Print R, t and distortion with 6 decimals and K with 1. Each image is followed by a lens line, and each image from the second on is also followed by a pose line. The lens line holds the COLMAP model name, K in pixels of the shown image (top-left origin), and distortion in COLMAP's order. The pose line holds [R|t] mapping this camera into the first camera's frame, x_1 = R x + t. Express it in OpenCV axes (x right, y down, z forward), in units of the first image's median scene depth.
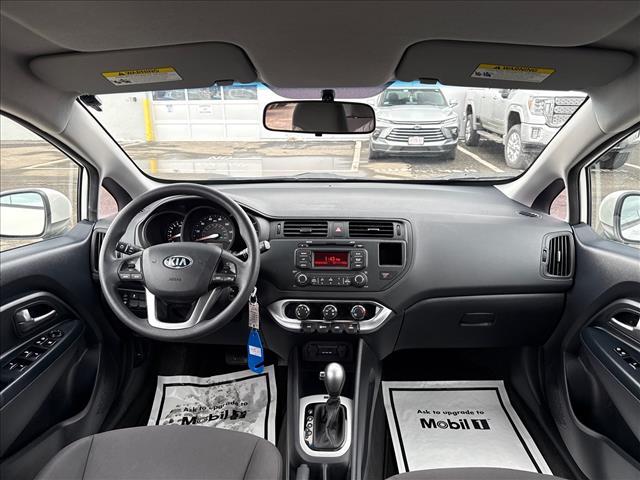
lens RADIAL K [[440.6, 0, 320.5], [0, 440.6, 255.6], [0, 0, 1]] dist [0.004450, -0.000357]
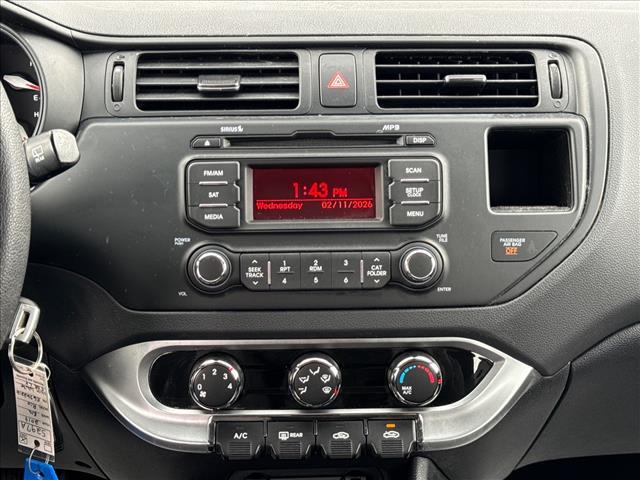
lens RADIAL K [[994.4, 0, 320.0], [0, 994.4, 240.0], [0, 0, 1]] dist [0.107485, -0.035464]
pose [[0.997857, -0.025838, 0.060108, -0.010505], [0.019604, 0.994582, 0.102087, -0.024844], [-0.062420, -0.100689, 0.992958, 0.383796]]
